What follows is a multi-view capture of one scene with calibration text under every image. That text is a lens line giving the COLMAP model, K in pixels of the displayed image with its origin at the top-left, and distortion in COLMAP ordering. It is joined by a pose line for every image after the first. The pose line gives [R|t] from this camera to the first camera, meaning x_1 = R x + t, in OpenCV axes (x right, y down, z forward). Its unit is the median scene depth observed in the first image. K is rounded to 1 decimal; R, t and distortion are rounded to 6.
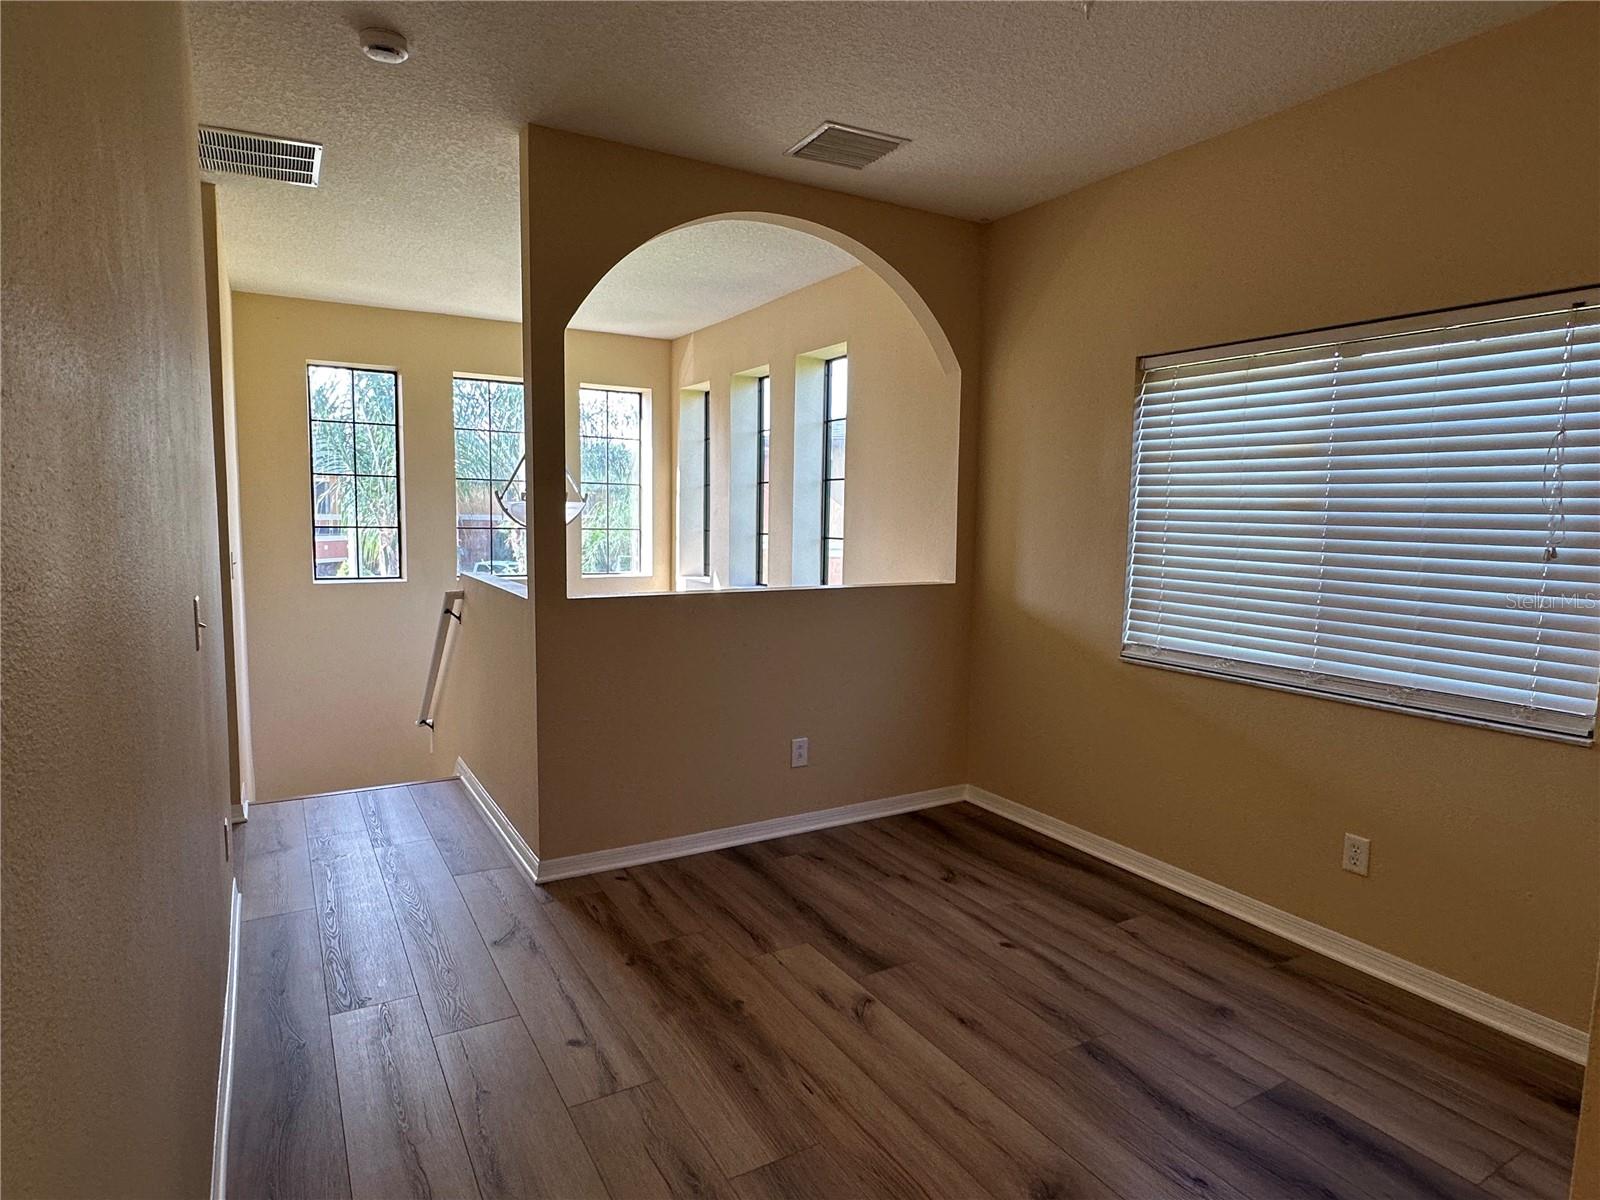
lens RADIAL K [[898.6, 0, 803.5], [0, 898.6, 606.2], [0, 0, 1]] dist [0.000319, -0.003165]
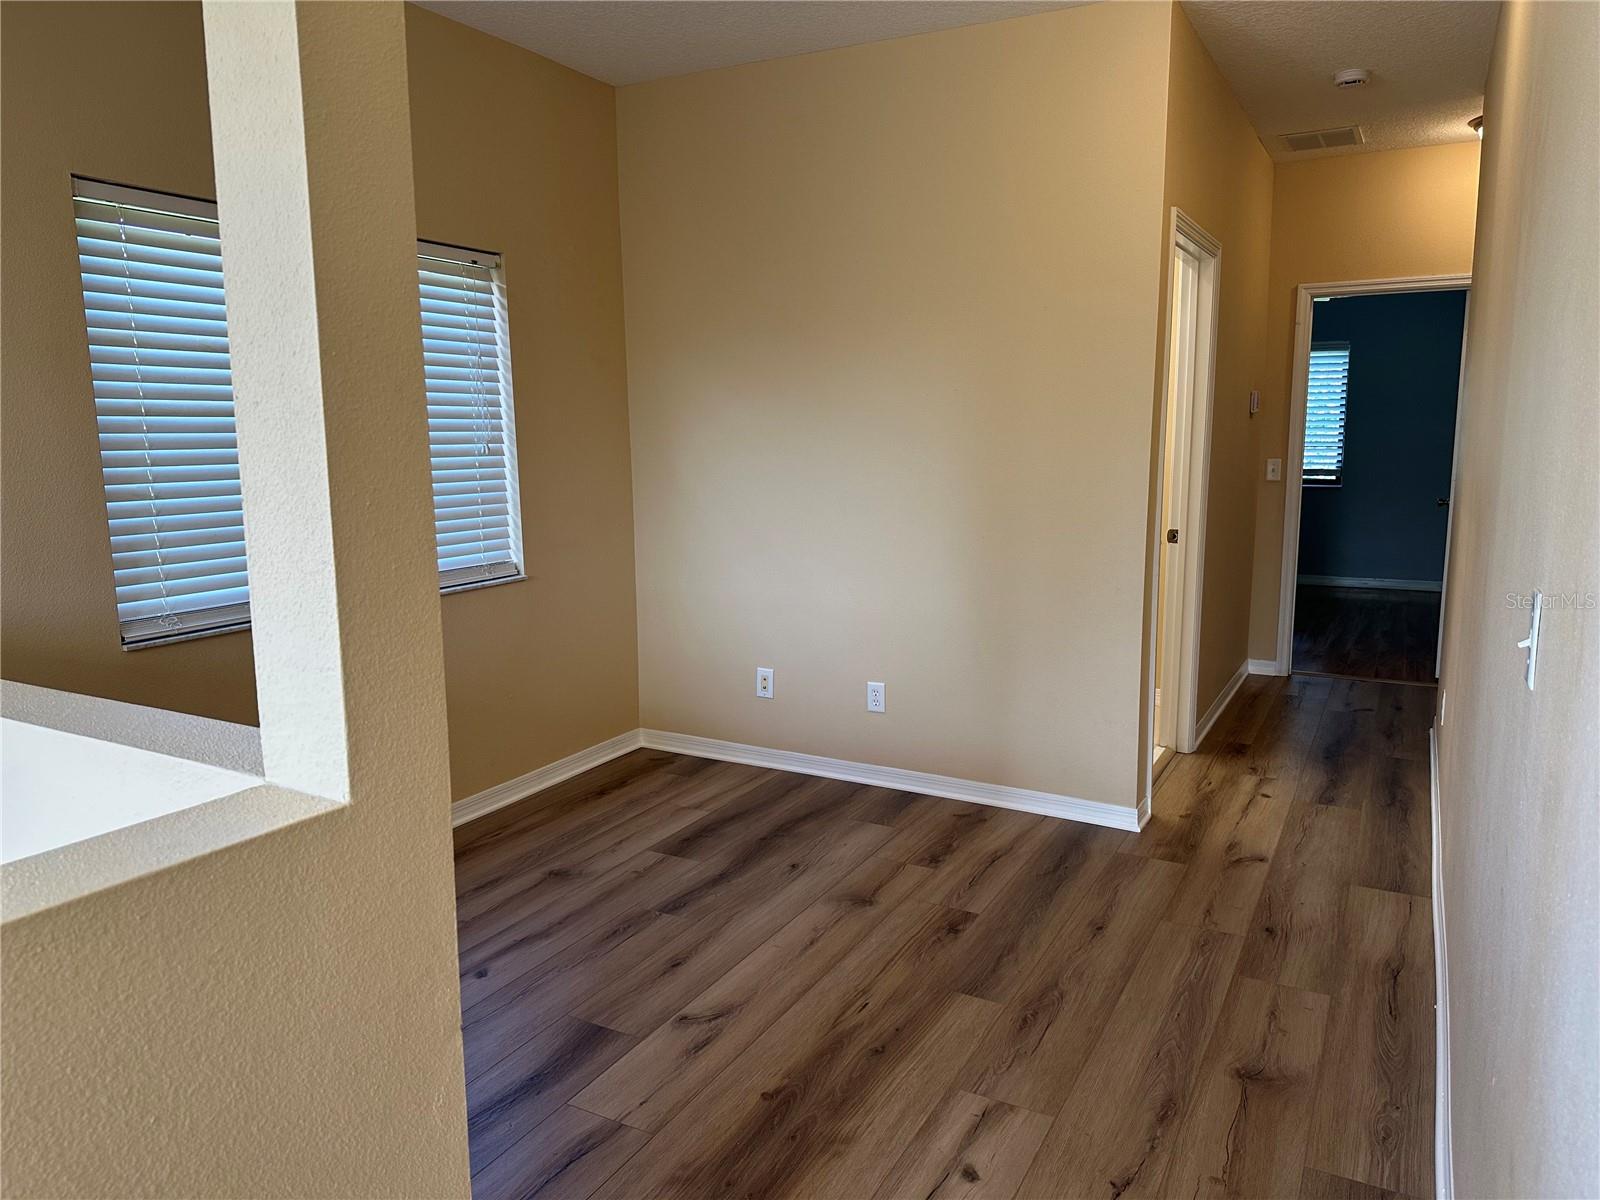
lens RADIAL K [[1092.9, 0, 808.5], [0, 1092.9, 596.6], [0, 0, 1]] dist [-0.003464, -0.001448]
pose [[-0.507362, -0.143554, 0.849692, -0.852653], [0.096891, 0.970271, 0.221780, -0.159616], [-0.856268, 0.194850, -0.478370, 1.428490]]
